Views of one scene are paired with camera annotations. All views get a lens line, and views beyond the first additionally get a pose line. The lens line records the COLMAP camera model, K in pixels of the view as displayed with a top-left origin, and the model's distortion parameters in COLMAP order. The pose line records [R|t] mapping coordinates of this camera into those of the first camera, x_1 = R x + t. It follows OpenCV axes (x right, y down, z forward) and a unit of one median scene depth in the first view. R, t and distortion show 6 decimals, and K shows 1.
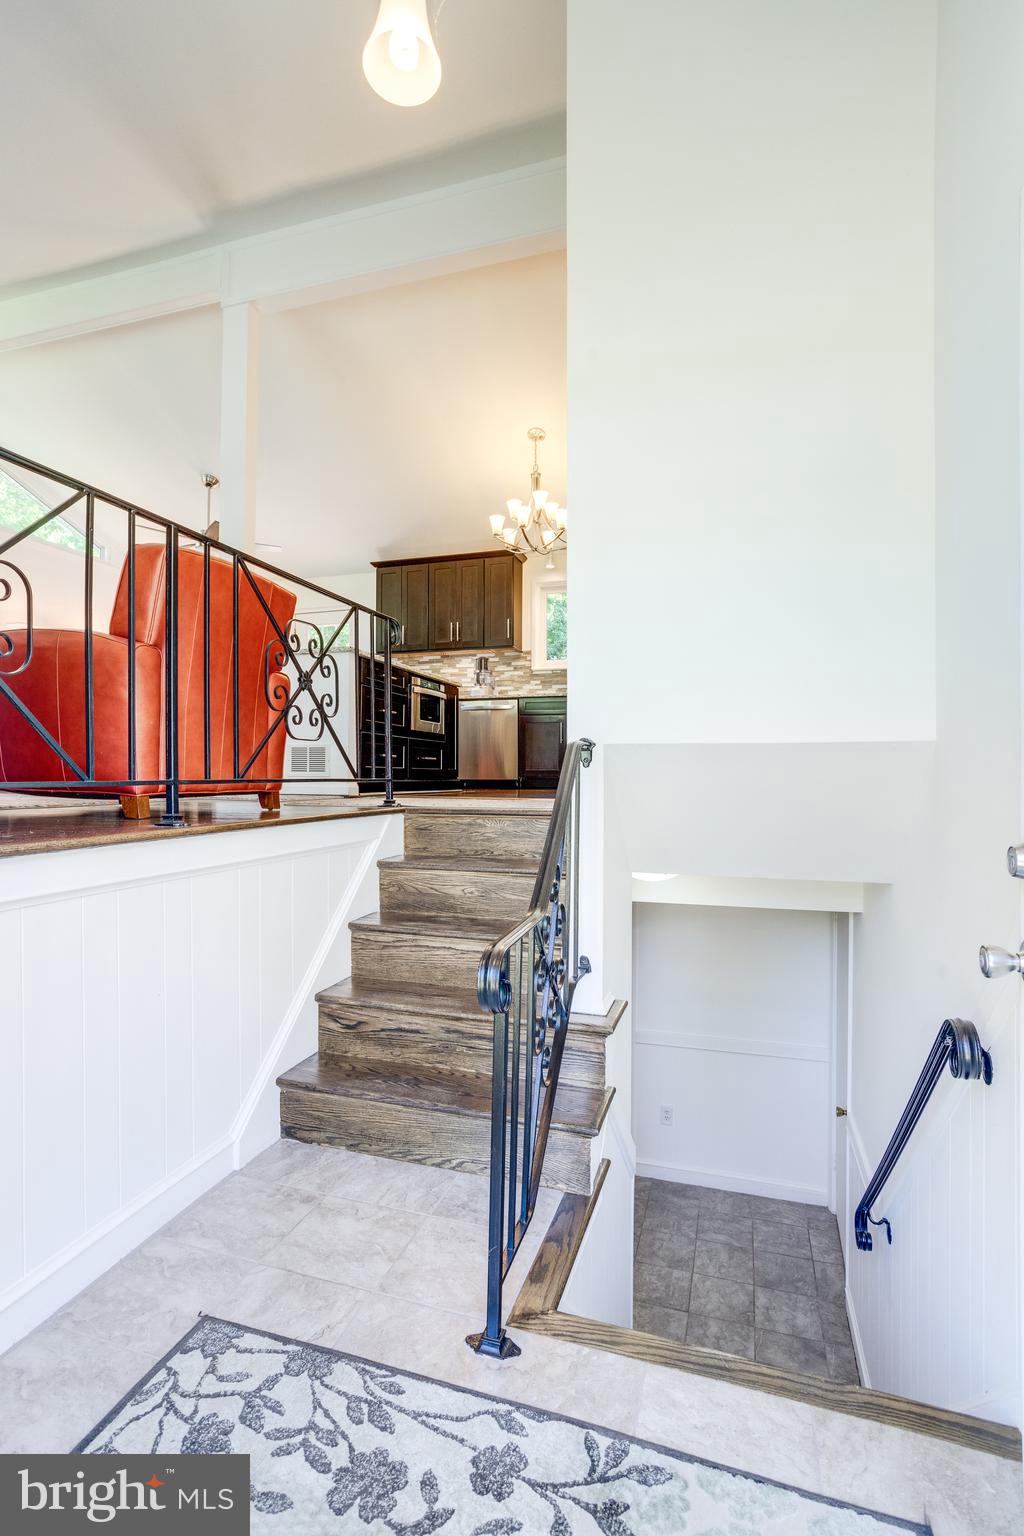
lens RADIAL K [[745.5, 0, 502.1], [0, 745.5, 771.0], [0, 0, 1]] dist [-0.048544, 0.028286]
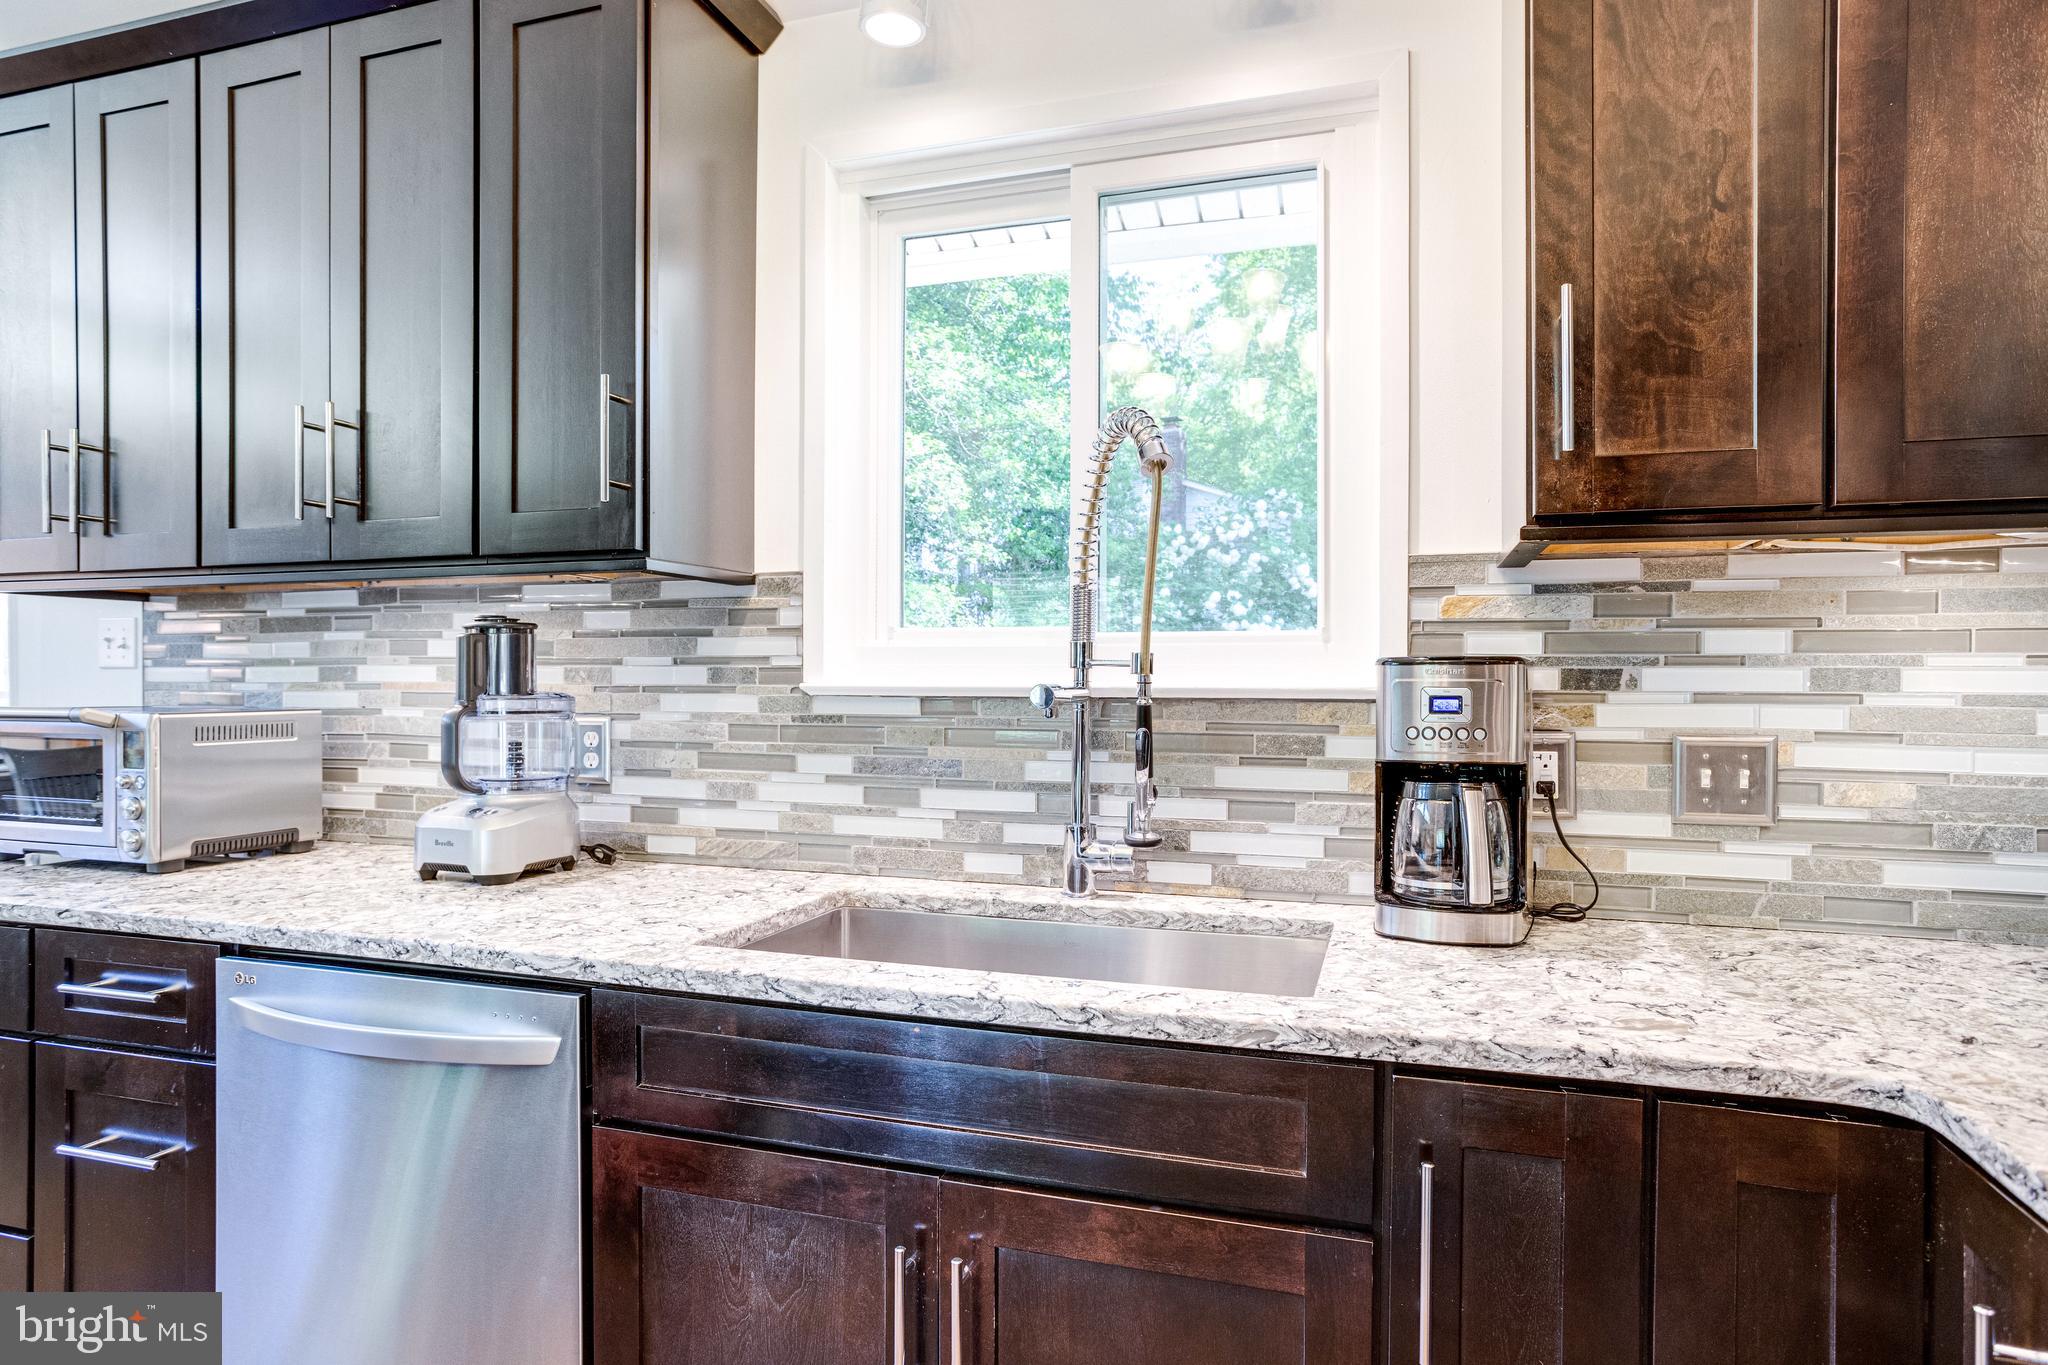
lens RADIAL K [[1187.7, 0, 1024.0], [0, 1187.7, 682.5], [0, 0, 1]] dist [-0.032932, 0.000171]
pose [[0.999996, -0.001349, -0.002447, 0.089153], [0.001331, 0.999970, -0.007662, -0.135176], [0.002457, 0.007659, 0.999968, 0.735925]]
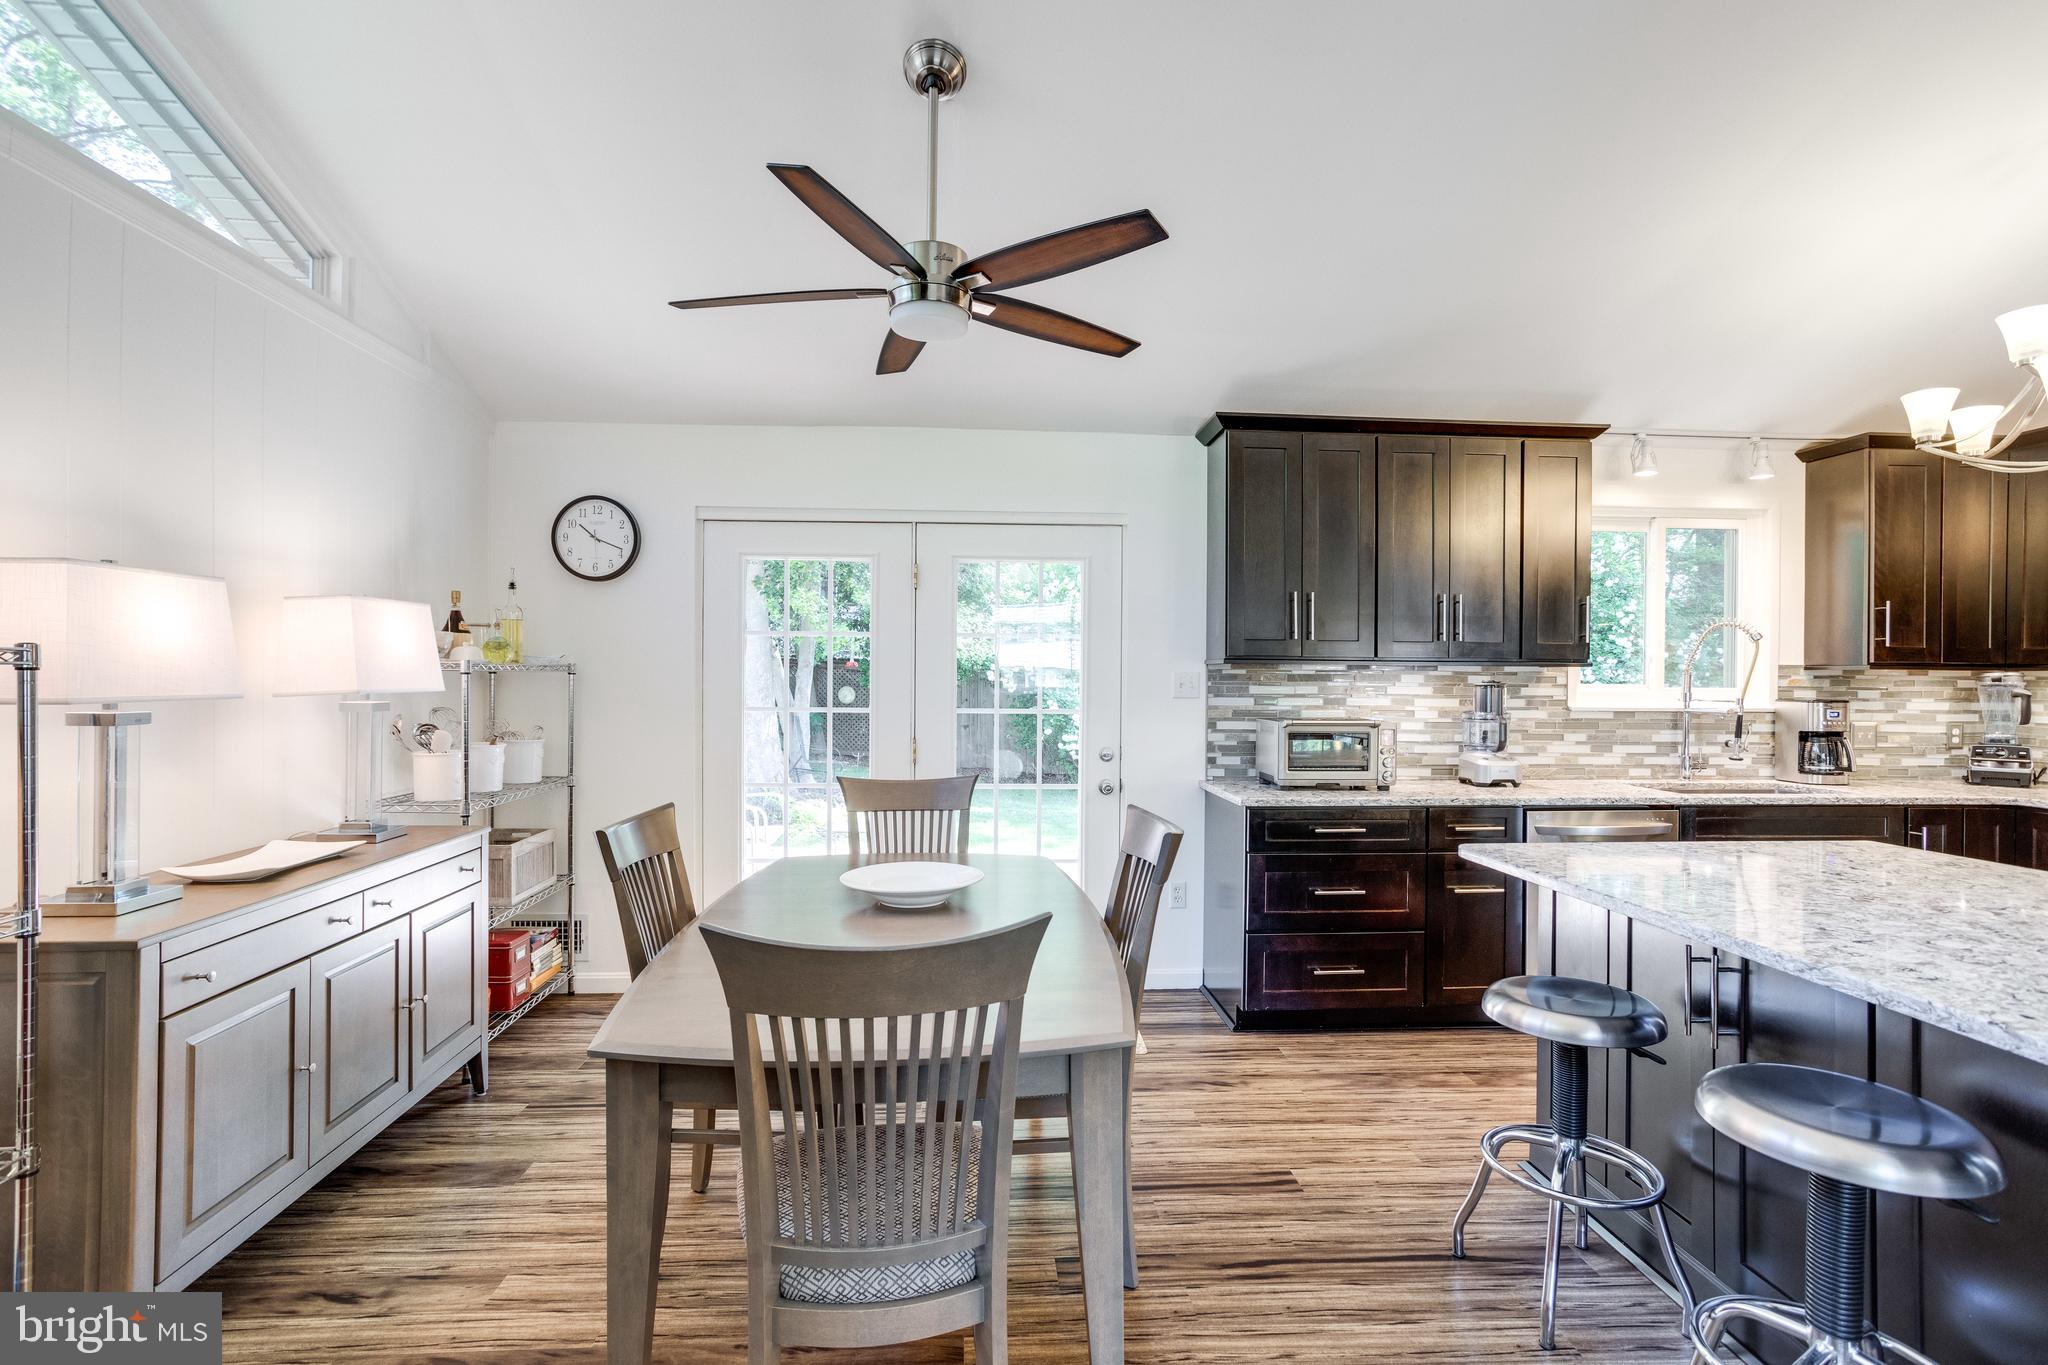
lens RADIAL K [[994.0, 0, 1013.4], [0, 994.0, 681.9], [0, 0, 1]] dist [-0.048544, 0.028286]
pose [[0.930436, 0.001895, 0.366449, -0.462560], [0.000264, 0.999983, -0.005844, -0.147860], [-0.366453, 0.005534, 0.930420, 0.592940]]
